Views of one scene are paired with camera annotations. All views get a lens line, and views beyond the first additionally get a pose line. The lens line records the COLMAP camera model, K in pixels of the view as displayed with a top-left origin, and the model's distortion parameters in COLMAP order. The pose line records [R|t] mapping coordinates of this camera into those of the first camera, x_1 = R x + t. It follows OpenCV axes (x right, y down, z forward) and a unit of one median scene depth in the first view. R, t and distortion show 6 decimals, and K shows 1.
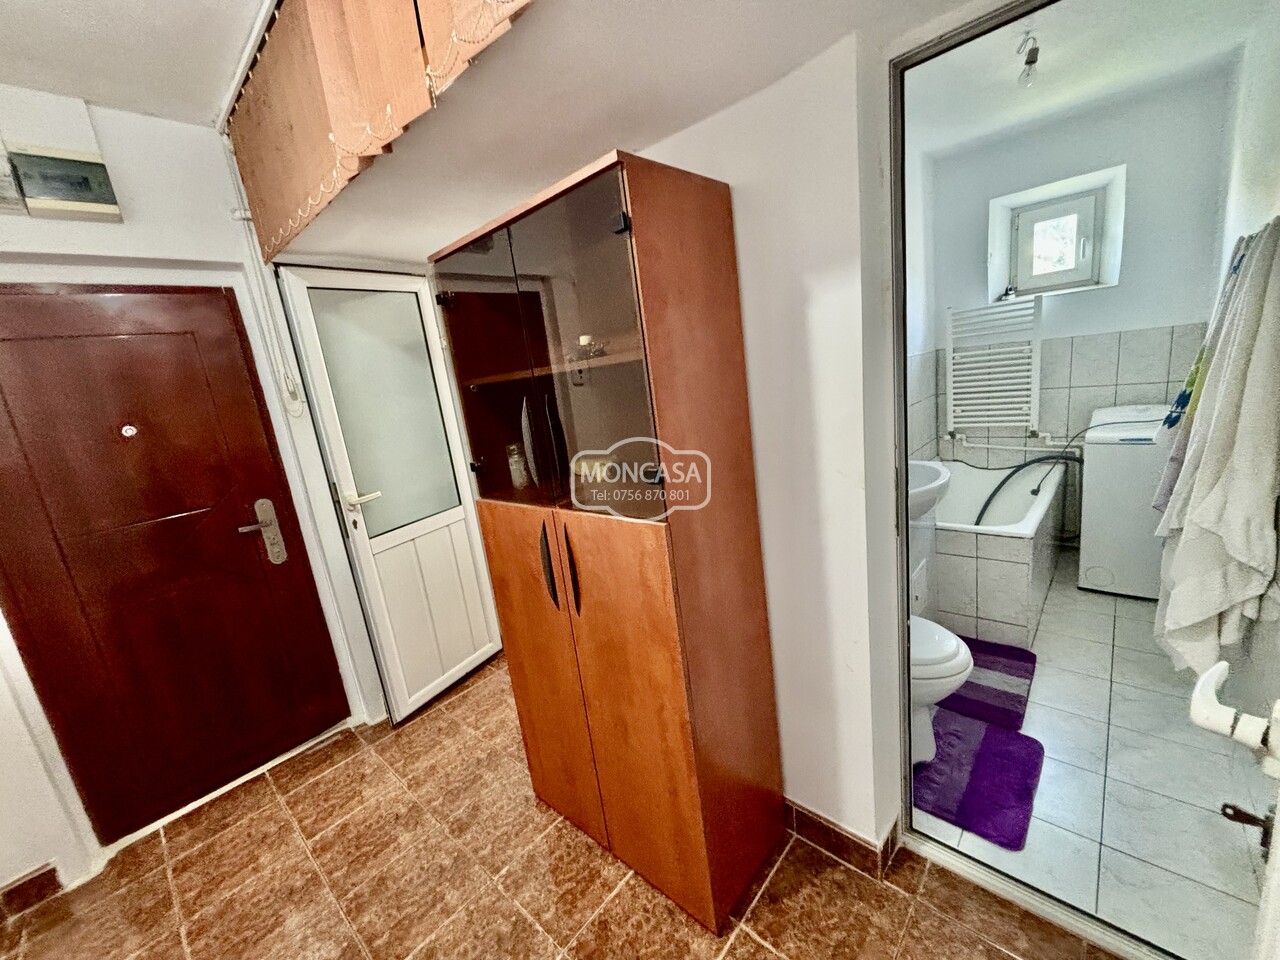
lens RADIAL K [[519.0, 0, 634.2], [0, 519.0, 482.1], [0, 0, 1]] dist [0.001167, -0.000132]
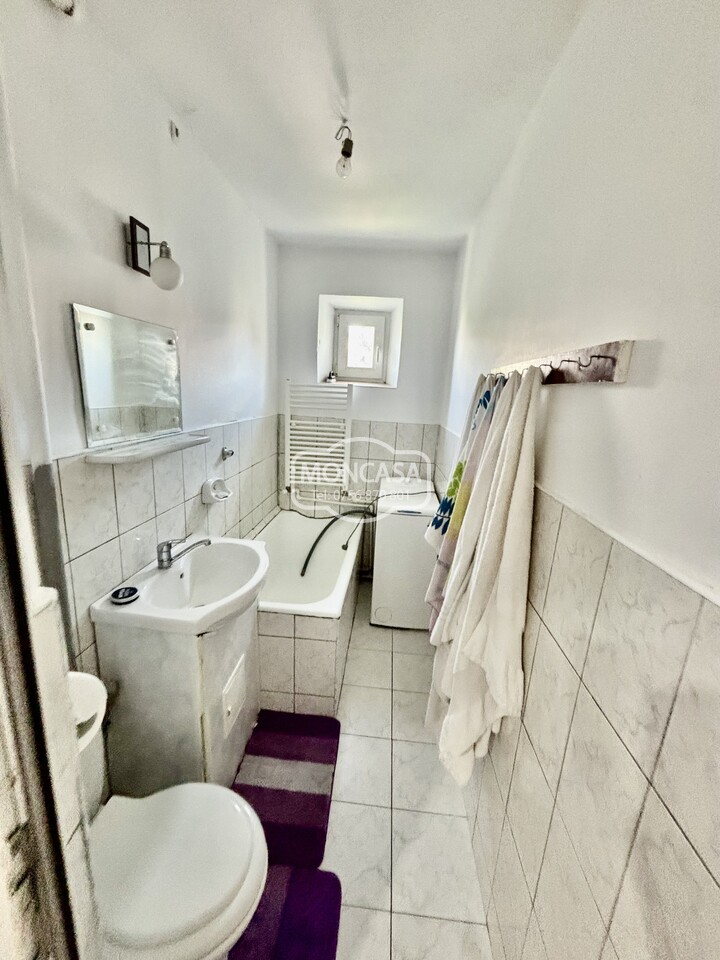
lens RADIAL K [[389.2, 0, 362.3], [0, 389.2, 480.3], [0, 0, 1]] dist [0.001167, -0.000132]
pose [[0.770376, 0.027031, 0.637017, 0.328110], [-0.020819, 0.999635, -0.017240, -0.174589], [-0.637250, 0.000019, 0.770657, 0.405497]]
